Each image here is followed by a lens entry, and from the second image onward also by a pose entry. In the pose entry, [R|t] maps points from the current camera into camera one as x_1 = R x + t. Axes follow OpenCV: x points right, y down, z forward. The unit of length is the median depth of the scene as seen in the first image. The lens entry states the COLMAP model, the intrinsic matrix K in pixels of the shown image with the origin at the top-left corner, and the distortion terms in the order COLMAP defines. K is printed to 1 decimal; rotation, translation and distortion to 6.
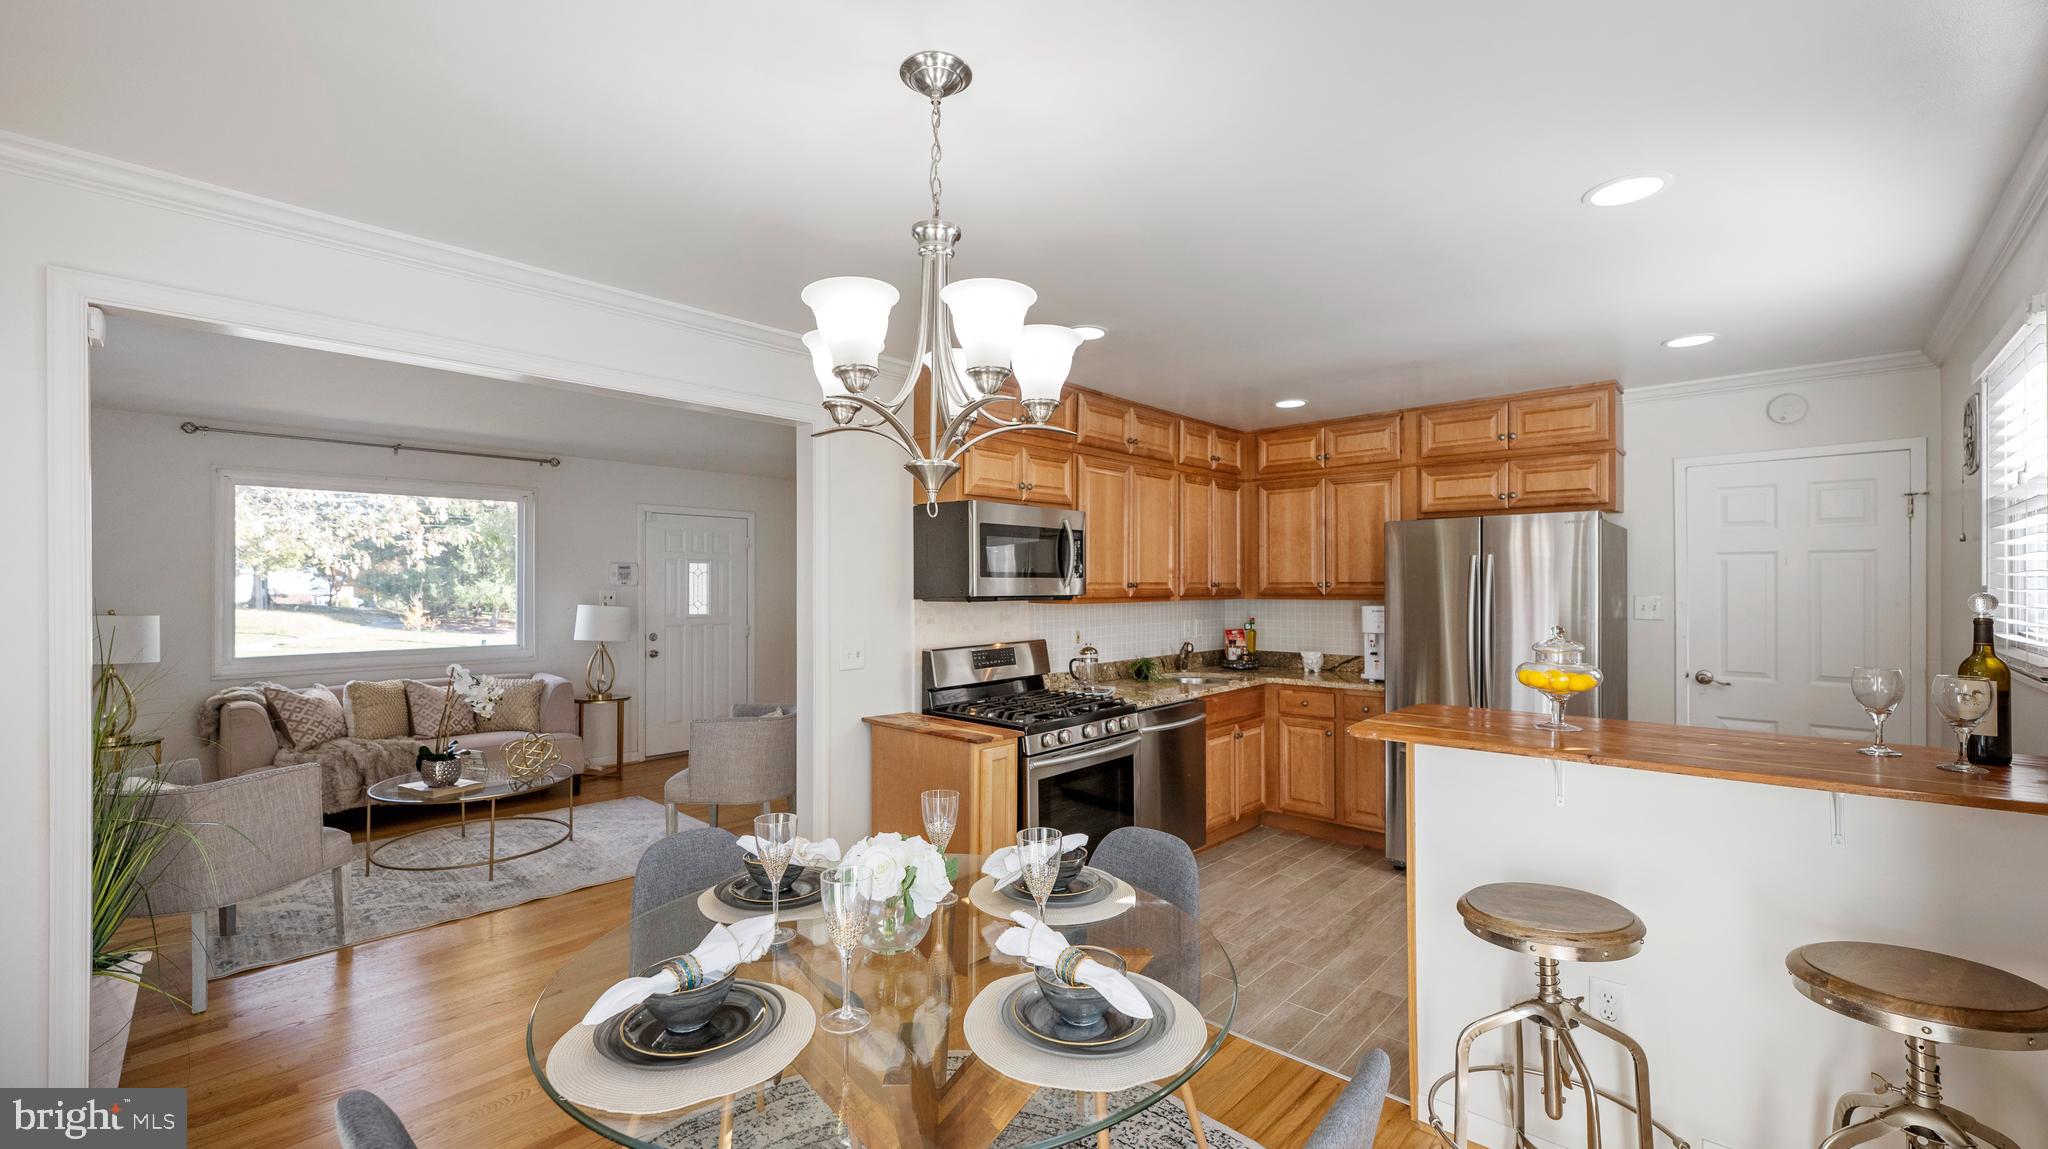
lens RADIAL K [[835.6, 0, 1028.3], [0, 835.6, 581.9], [0, 0, 1]] dist [0.001277, 0.000096]
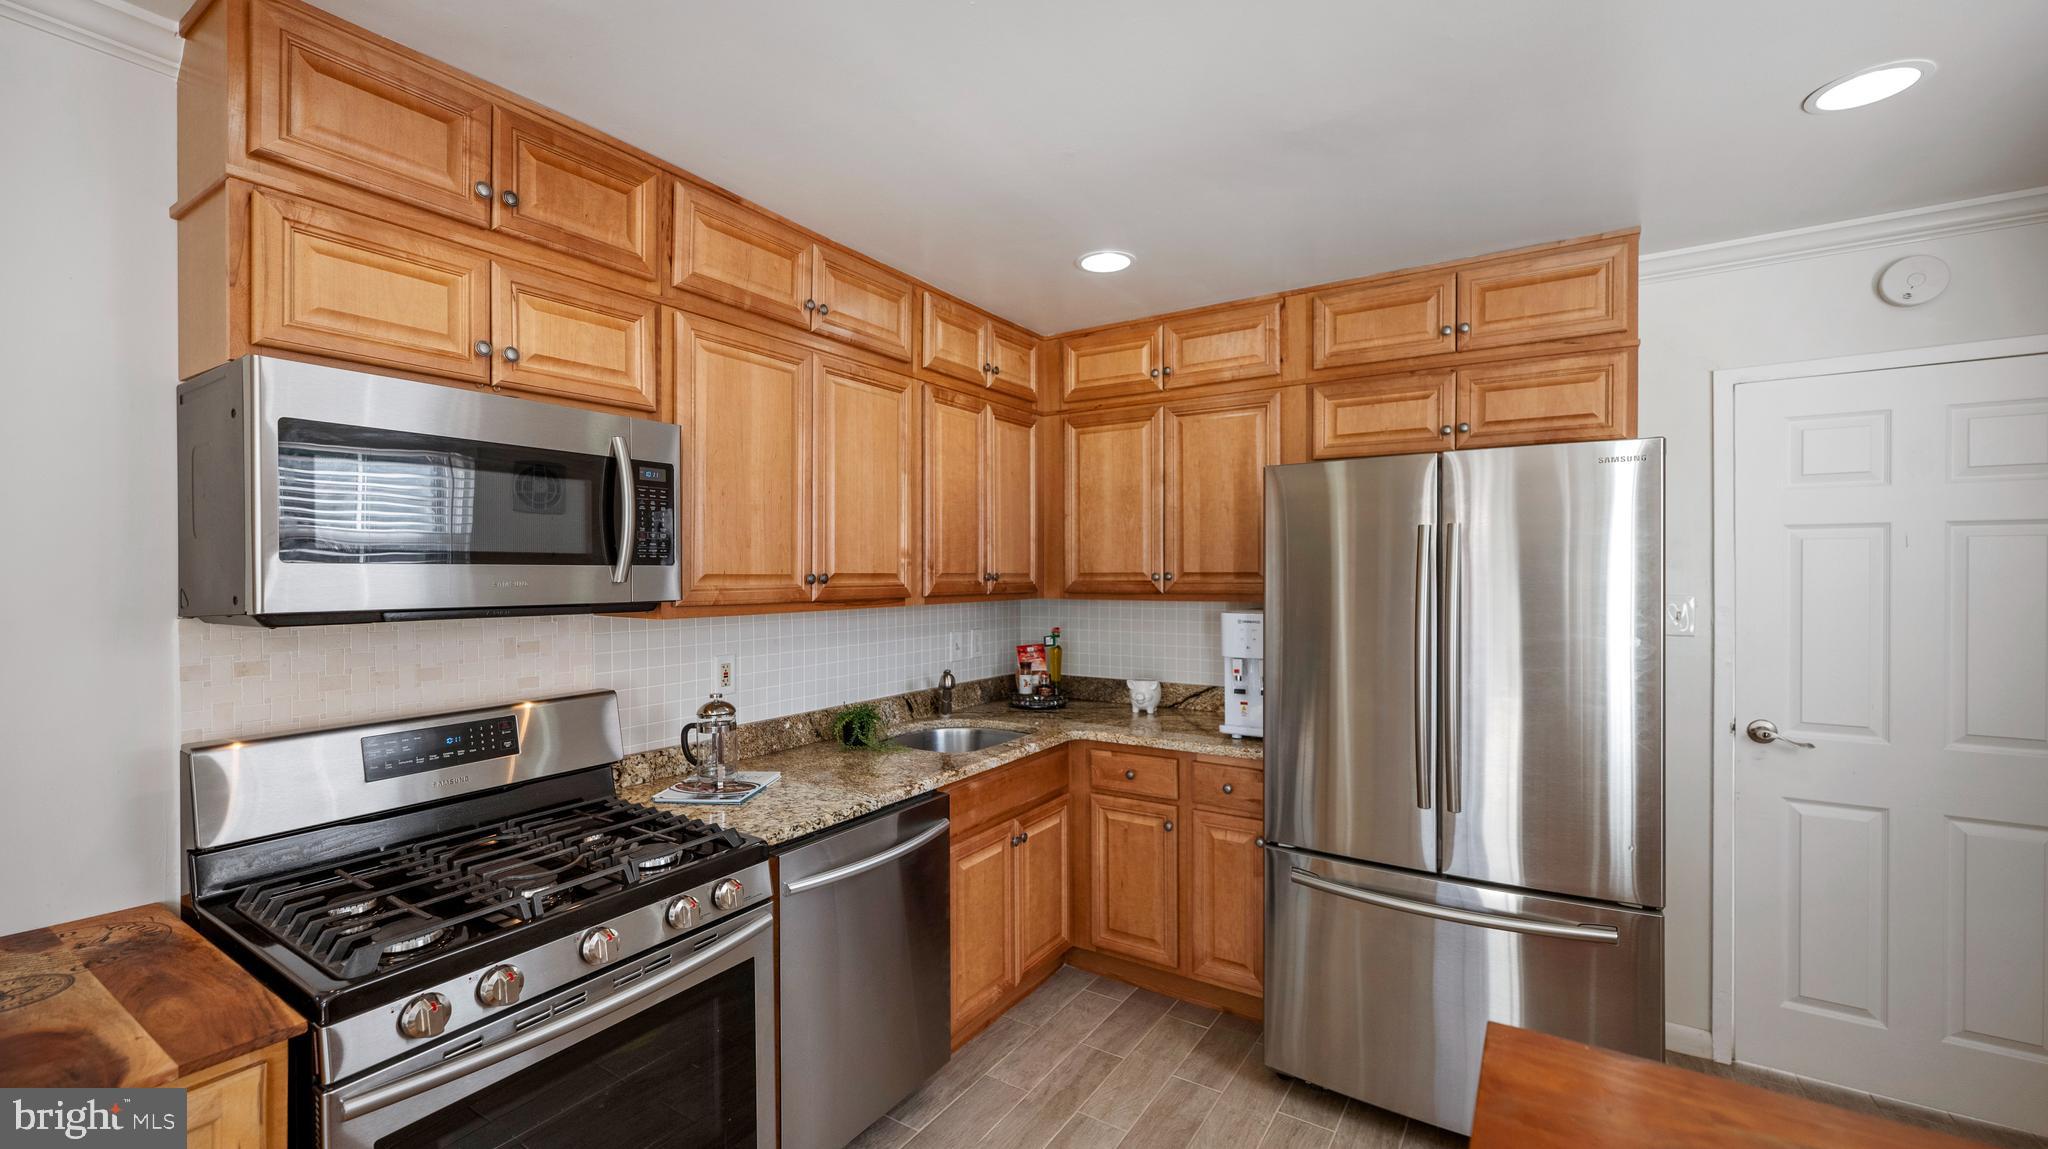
lens RADIAL K [[835.6, 0, 1024.0], [0, 835.6, 571.3], [0, 0, 1]] dist [0.001277, 0.000096]
pose [[0.985224, 0.000989, 0.171266, 0.157629], [-0.001331, 0.999997, 0.001881, -0.001913], [-0.171264, -0.002081, 0.985223, 0.436564]]
